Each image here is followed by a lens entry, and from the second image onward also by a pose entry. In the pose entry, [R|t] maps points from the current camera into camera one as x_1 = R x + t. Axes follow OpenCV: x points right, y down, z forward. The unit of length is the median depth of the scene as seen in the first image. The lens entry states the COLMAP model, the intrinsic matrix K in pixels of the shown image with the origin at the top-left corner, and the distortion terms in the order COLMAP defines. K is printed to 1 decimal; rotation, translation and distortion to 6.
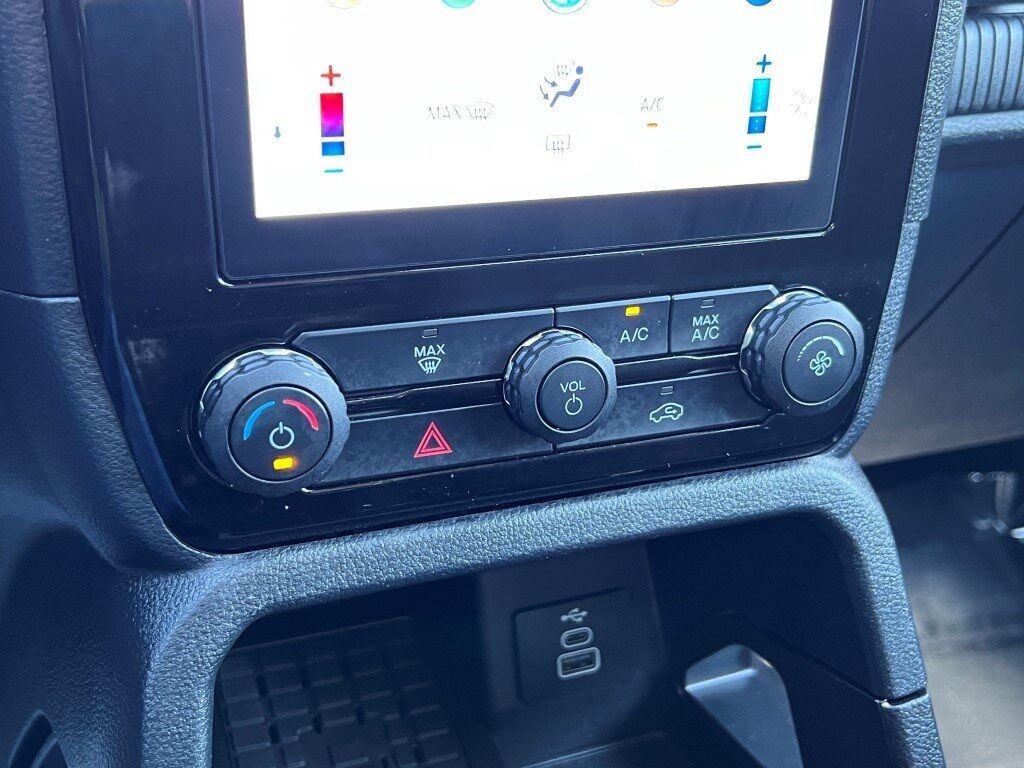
lens RADIAL K [[1157.9, 0, 506.7], [0, 1157.9, 384.8], [0, 0, 1]] dist [0.076229, 0.000000]
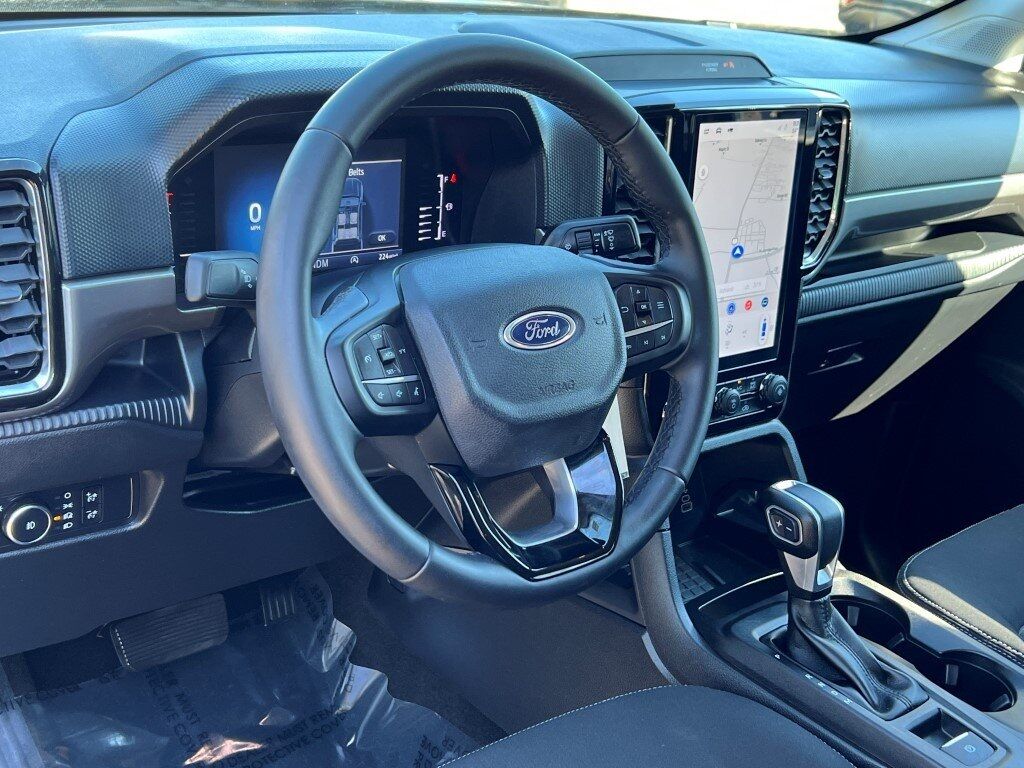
lens RADIAL K [[1281.0, 0, 513.7], [0, 1281.0, 385.3], [0, 0, 1]] dist [0.035058, 0.000000]
pose [[0.945840, -0.079924, 0.314640, -2.018365], [0.105546, 0.992273, -0.065230, 0.152322], [-0.306995, 0.094906, 0.946967, -2.929050]]
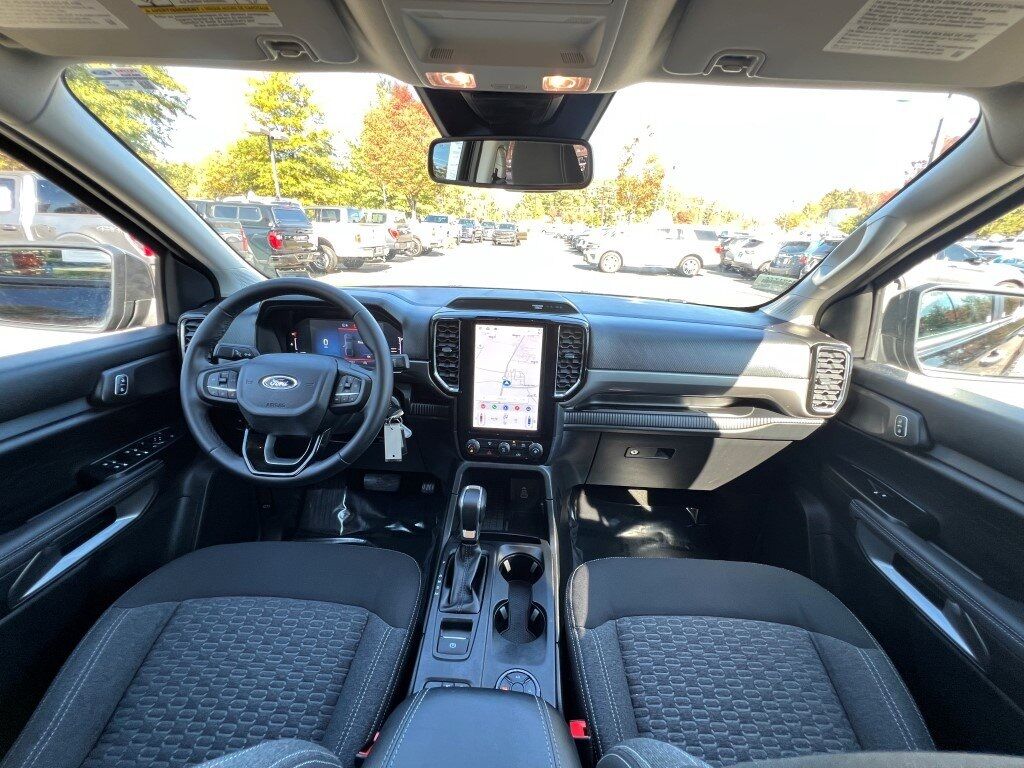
lens RADIAL K [[411.7, 0, 512.6], [0, 411.7, 383.0], [0, 0, 1]] dist [0.016554, 0.000092]
pose [[0.917771, 0.100714, -0.384126, 1.281804], [-0.174642, 0.971105, -0.162648, 0.013366], [0.356646, 0.216358, 0.908841, -1.987732]]
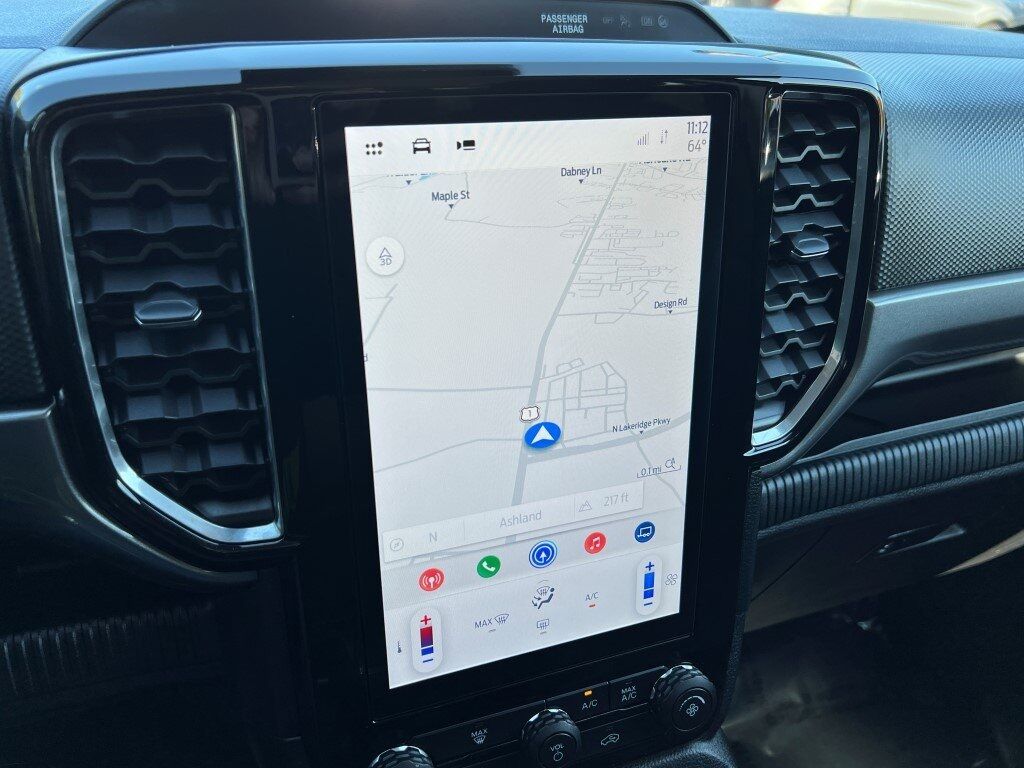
lens RADIAL K [[817.0, 0, 505.4], [0, 817.0, 378.5], [0, 0, 1]] dist [0.012592, -0.009054]
pose [[0.998939, -0.042101, -0.018658, 0.022796], [0.040742, 0.996850, -0.068050, -0.488306], [0.021464, 0.067218, 0.997507, -0.344275]]
